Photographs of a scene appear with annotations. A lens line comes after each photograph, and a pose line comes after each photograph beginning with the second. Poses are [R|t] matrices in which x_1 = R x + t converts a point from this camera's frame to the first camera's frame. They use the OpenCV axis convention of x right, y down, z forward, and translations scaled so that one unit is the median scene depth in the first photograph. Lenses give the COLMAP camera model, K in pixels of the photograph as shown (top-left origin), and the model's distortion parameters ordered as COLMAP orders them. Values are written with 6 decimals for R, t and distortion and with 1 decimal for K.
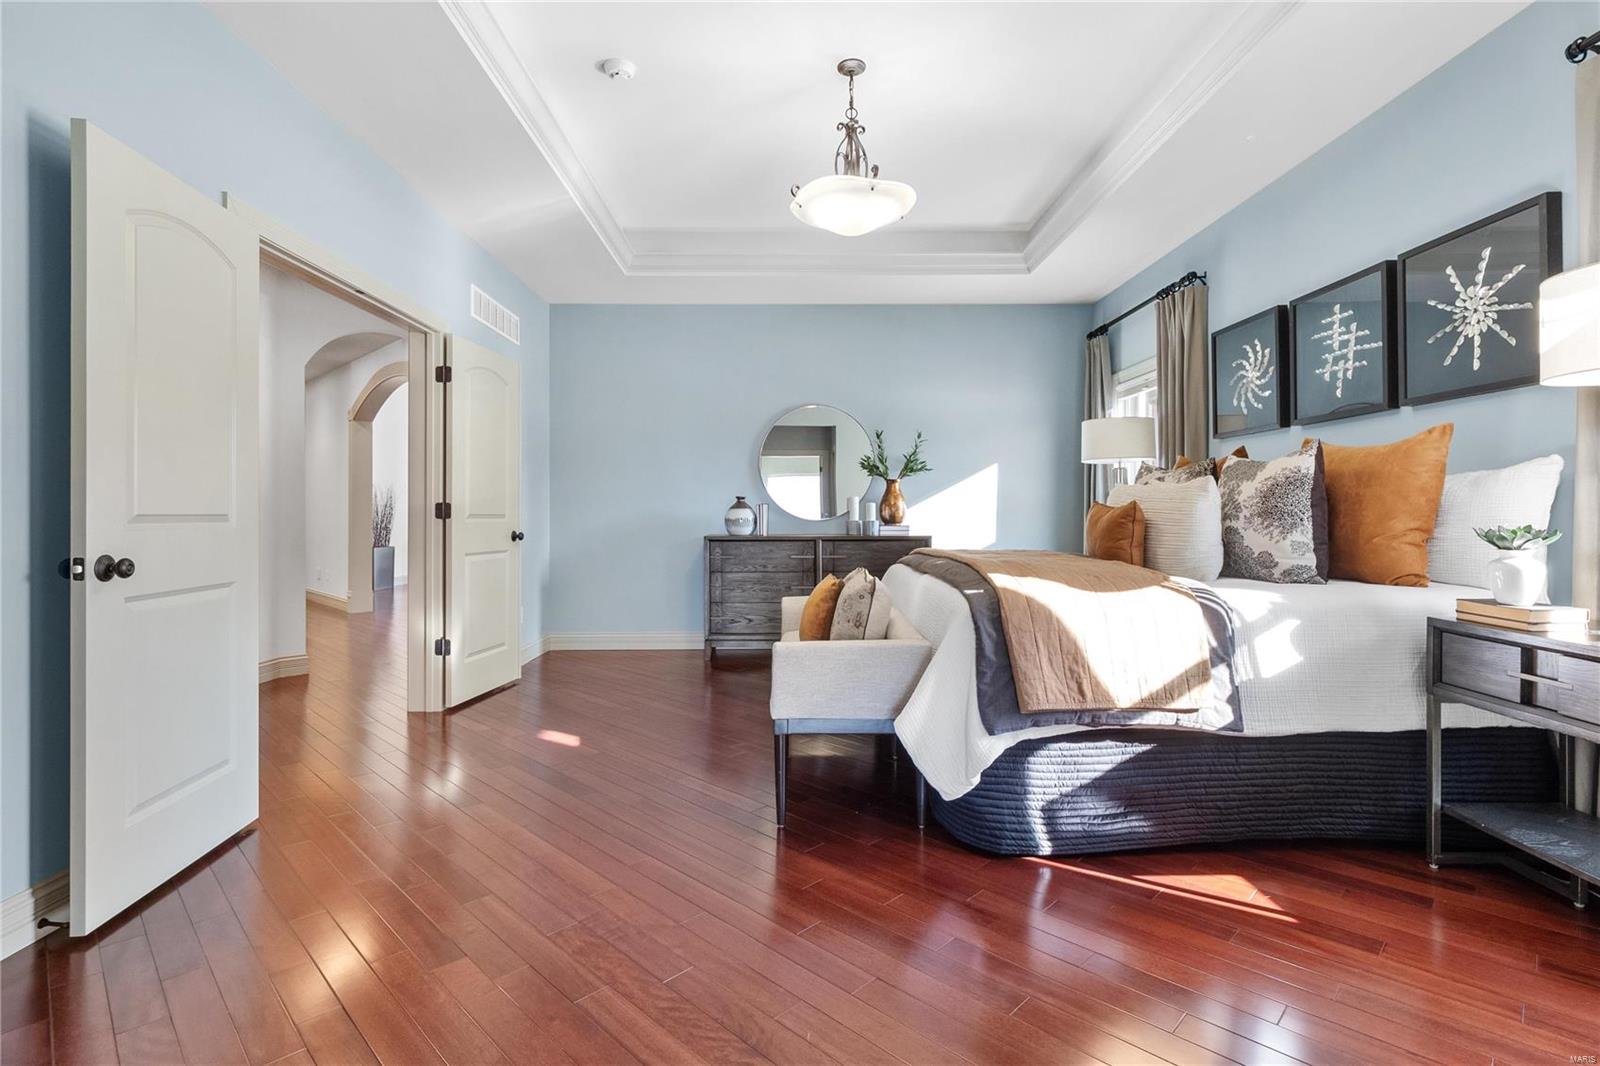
lens RADIAL K [[766.6, 0, 801.5], [0, 766.6, 513.5], [0, 0, 1]] dist [-0.005667, -0.000578]
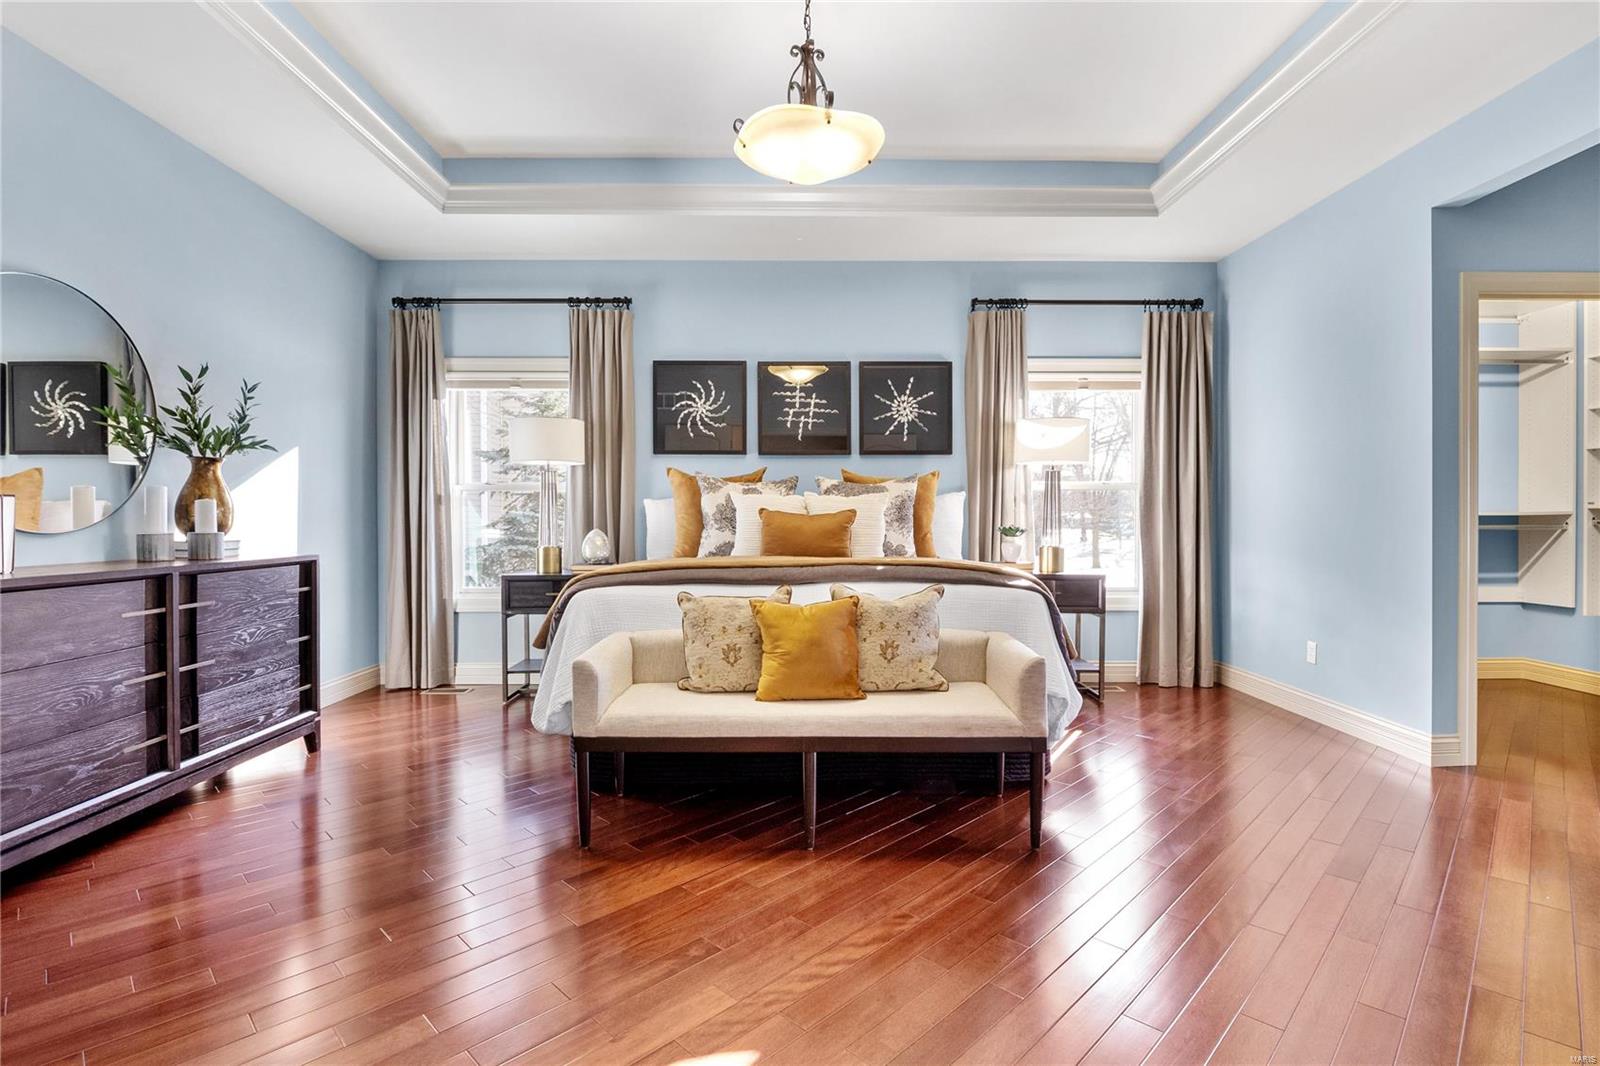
lens RADIAL K [[775.6, 0, 804.5], [0, 775.6, 518.9], [0, 0, 1]] dist [-0.004563, -0.001303]
pose [[-0.002504, 0.002651, 0.999993, -0.777318], [0.001478, 0.999995, -0.002647, 0.001762], [-0.999996, 0.001472, -0.002508, 0.997072]]
